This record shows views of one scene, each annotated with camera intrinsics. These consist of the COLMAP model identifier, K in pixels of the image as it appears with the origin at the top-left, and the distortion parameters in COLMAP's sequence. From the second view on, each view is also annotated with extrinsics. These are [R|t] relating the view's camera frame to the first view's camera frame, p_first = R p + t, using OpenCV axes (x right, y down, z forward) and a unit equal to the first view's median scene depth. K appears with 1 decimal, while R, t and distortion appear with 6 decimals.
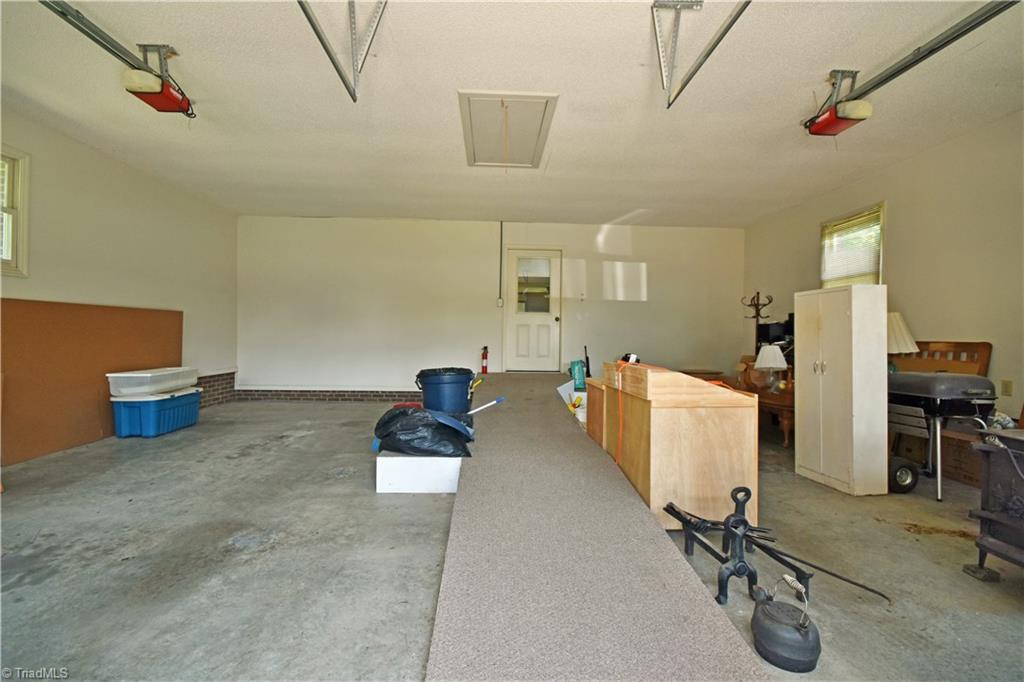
lens RADIAL K [[460.7, 0, 515.4], [0, 460.7, 335.2], [0, 0, 1]] dist [0.004903, -0.007316]
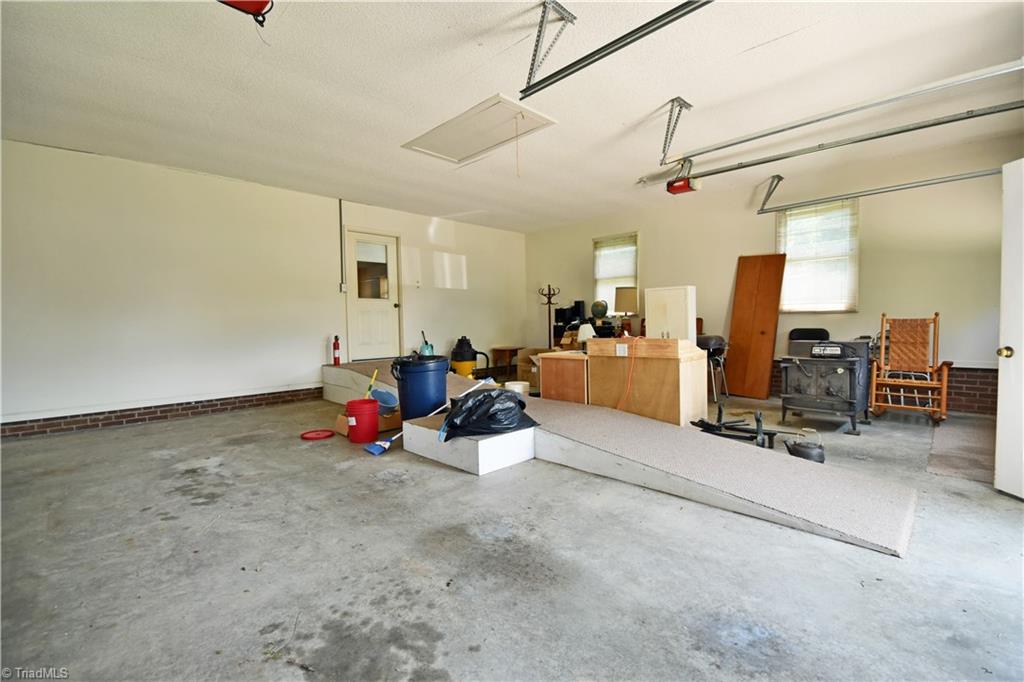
lens RADIAL K [[460.7, 0, 509.5], [0, 460.7, 341.1], [0, 0, 1]] dist [0.004903, -0.007316]
pose [[0.724726, -0.055223, 0.686821, -0.954966], [0.024314, 0.998212, 0.054603, -0.014301], [-0.688608, -0.022873, 0.724773, 0.211454]]
